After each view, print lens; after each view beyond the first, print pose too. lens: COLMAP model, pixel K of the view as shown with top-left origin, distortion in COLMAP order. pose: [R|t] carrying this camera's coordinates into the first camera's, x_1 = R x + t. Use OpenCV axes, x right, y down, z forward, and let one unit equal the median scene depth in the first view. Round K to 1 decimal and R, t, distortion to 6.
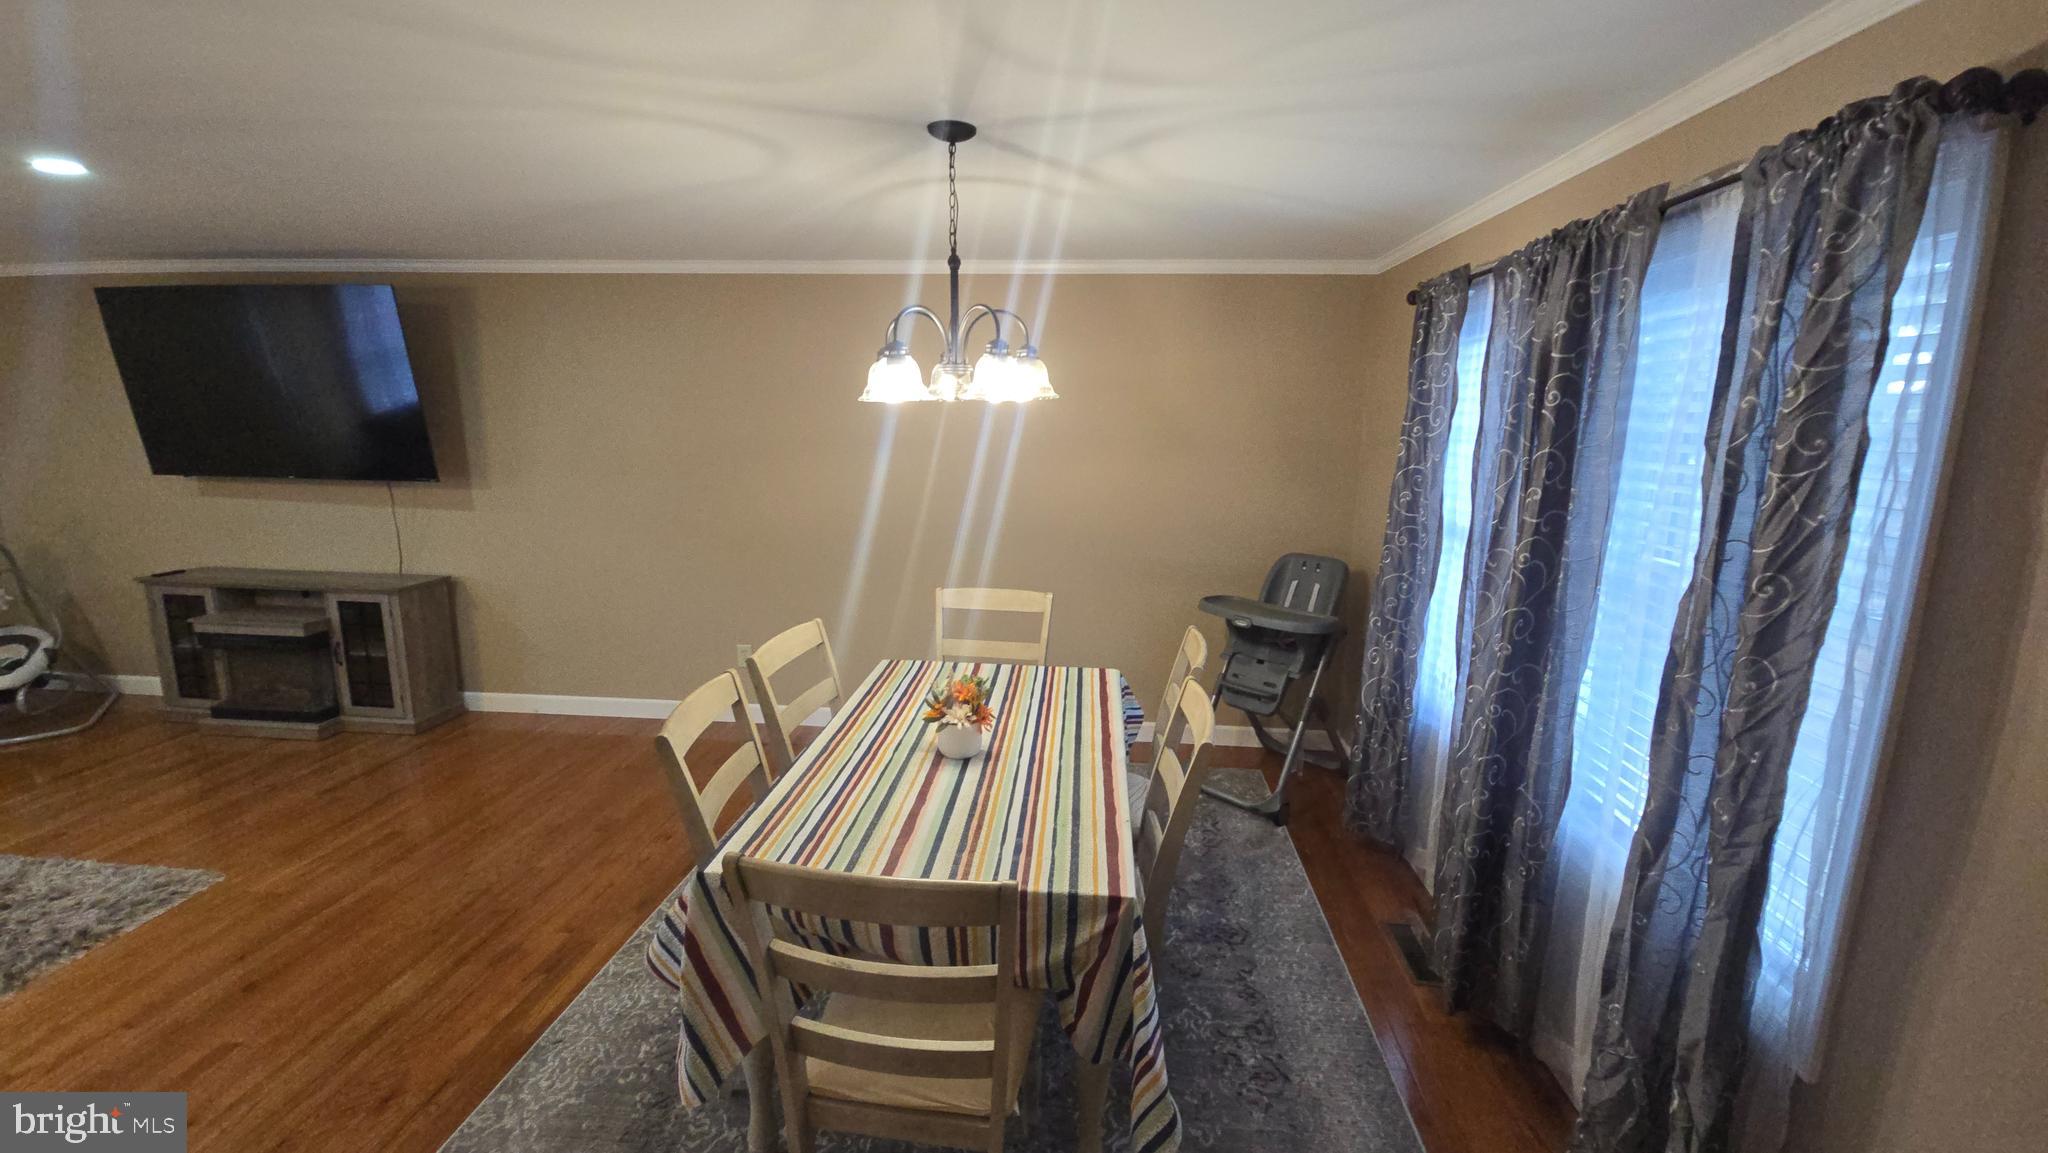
lens RADIAL K [[837.8, 0, 1026.0], [0, 837.8, 568.0], [0, 0, 1]] dist [0.003181, -0.000065]
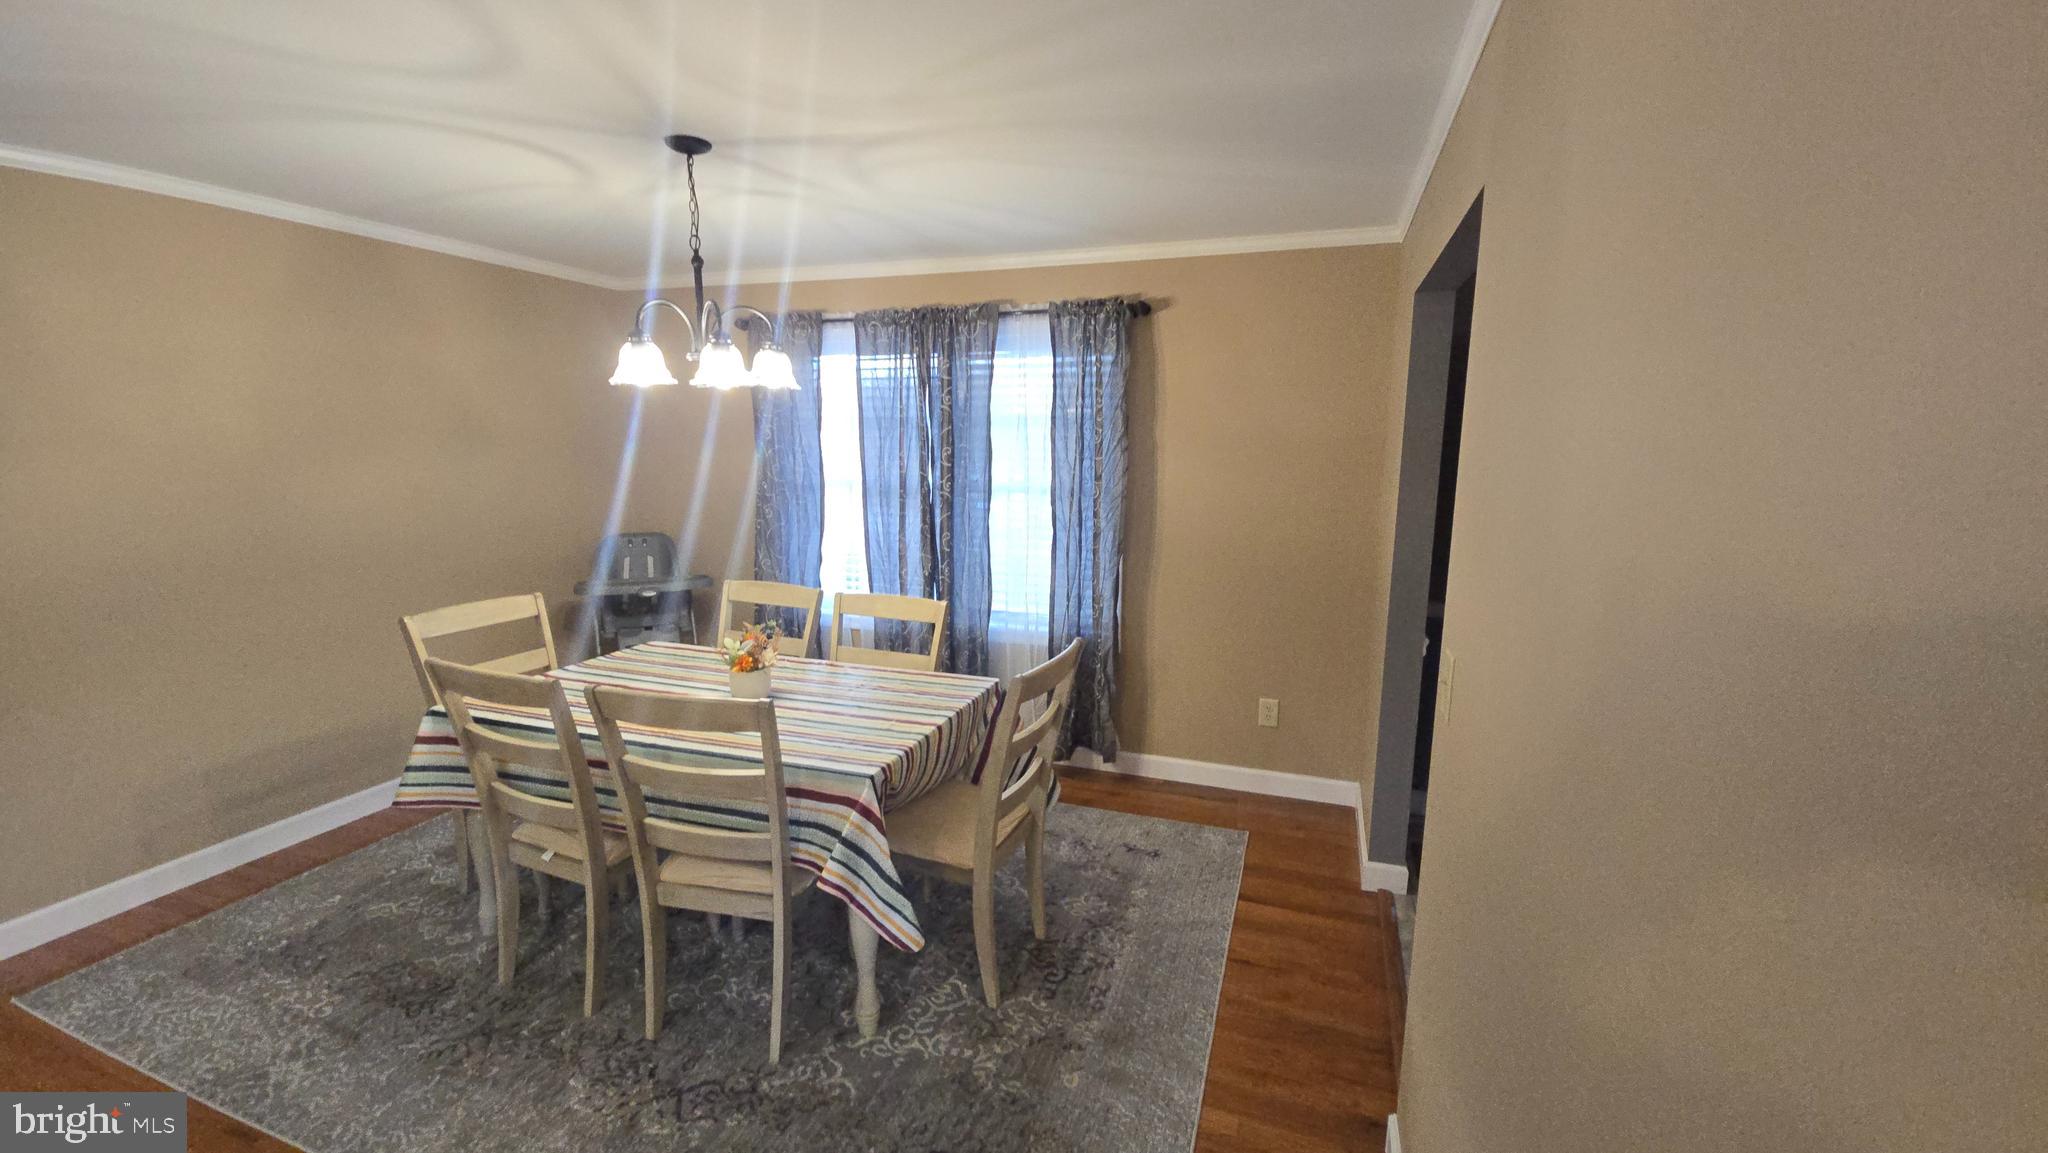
lens RADIAL K [[837.8, 0, 1023.6], [0, 837.8, 576.0], [0, 0, 1]] dist [0.003181, -0.000065]
pose [[0.251513, -0.173070, 0.952254, -1.082079], [0.168760, 0.976652, 0.132931, -0.032576], [-0.953027, 0.127268, 0.274848, 0.323595]]
